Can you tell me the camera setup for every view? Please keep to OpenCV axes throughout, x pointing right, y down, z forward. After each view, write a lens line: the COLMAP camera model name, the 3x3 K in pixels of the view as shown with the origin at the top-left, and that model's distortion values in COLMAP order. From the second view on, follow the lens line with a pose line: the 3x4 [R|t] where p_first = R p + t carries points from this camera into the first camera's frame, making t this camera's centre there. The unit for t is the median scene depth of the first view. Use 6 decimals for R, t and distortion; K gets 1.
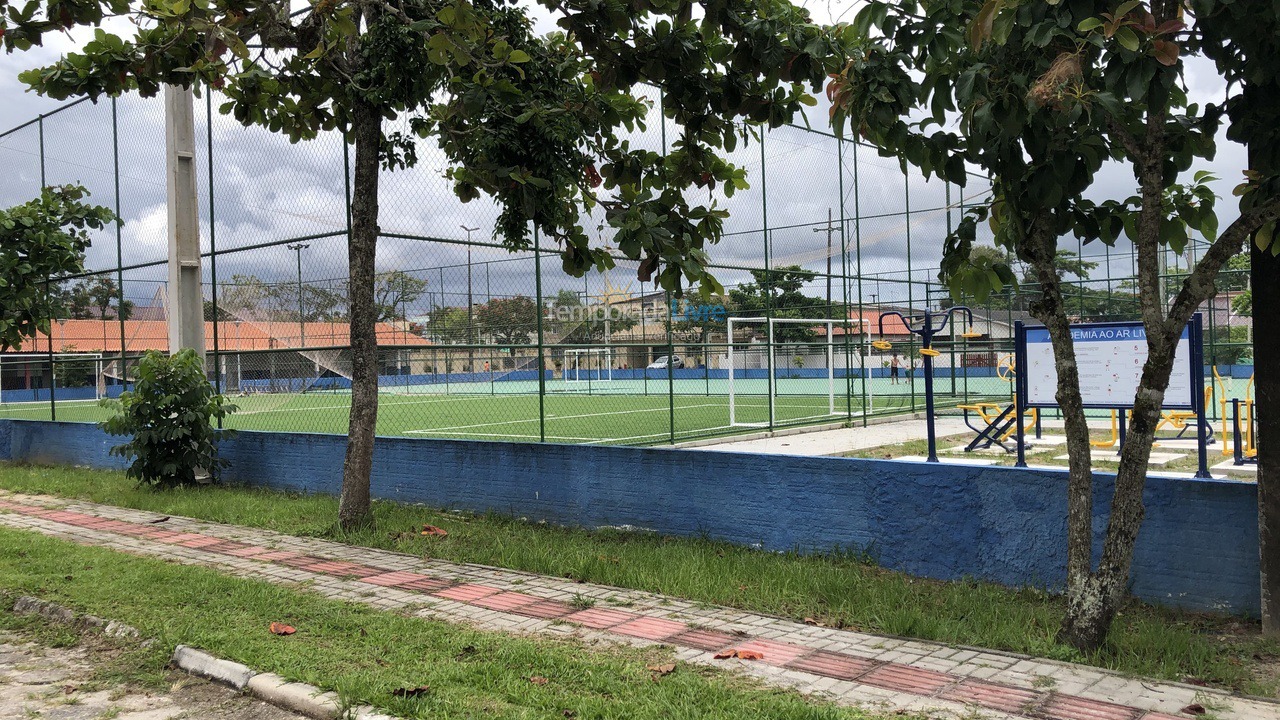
lens RADIAL K [[926.5, 0, 640.0], [0, 926.5, 360.0], [0, 0, 1]] dist [0.196488, -0.000035]
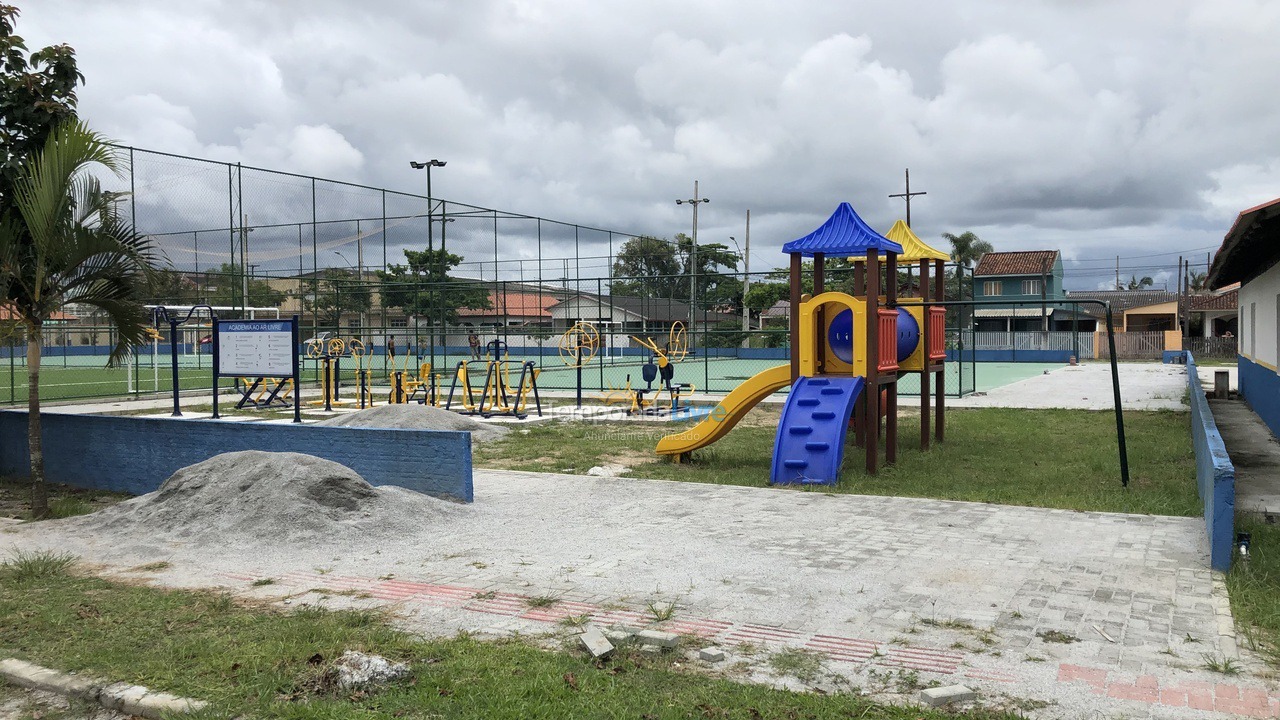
lens RADIAL K [[963.3, 0, 640.0], [0, 963.3, 360.0], [0, 0, 1]] dist [0.005288, -0.000142]
pose [[0.987502, 0.012855, 0.157078, 0.882954], [-0.017020, 0.999537, 0.025203, -0.024603], [-0.156682, -0.027562, 0.987265, -0.569286]]
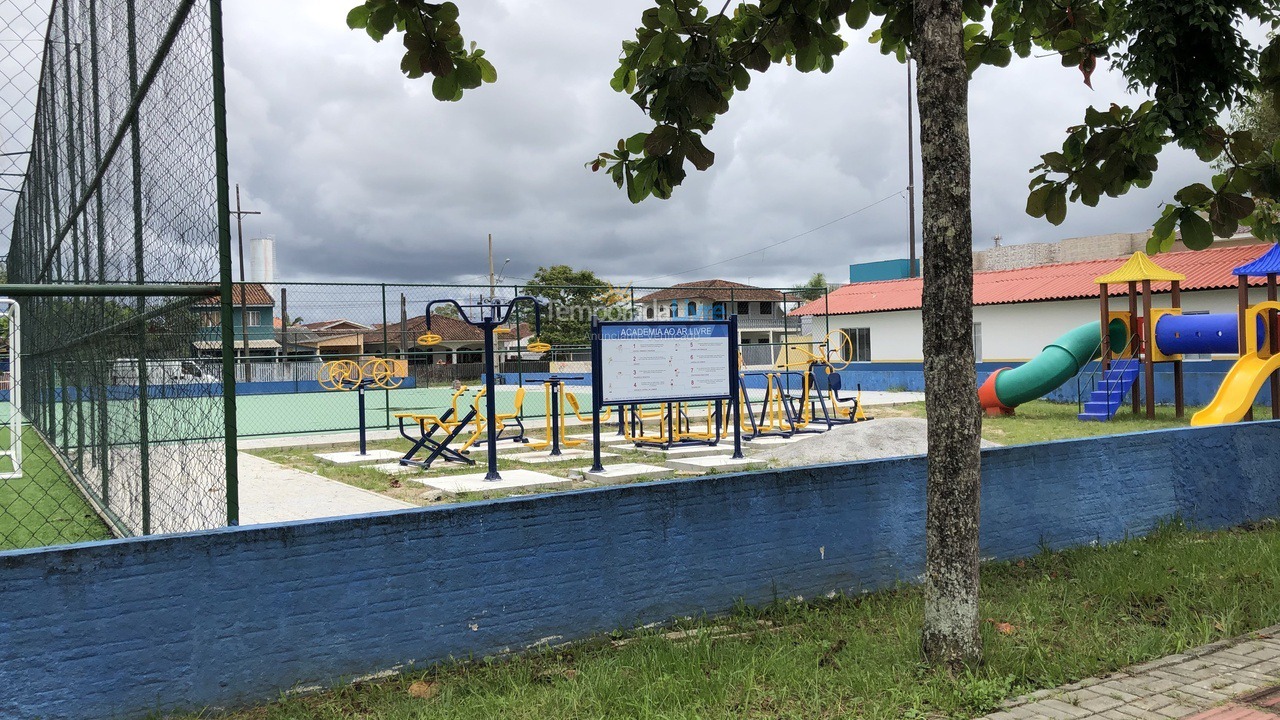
lens RADIAL K [[1060.7, 0, 640.0], [0, 1060.7, 360.0], [0, 0, 1]] dist [0.037919, 0.000395]
pose [[0.351993, 0.007138, 0.935975, -0.540741], [0.019526, 0.999697, -0.014967, 0.019453], [-0.935799, 0.023544, 0.351747, 0.588692]]
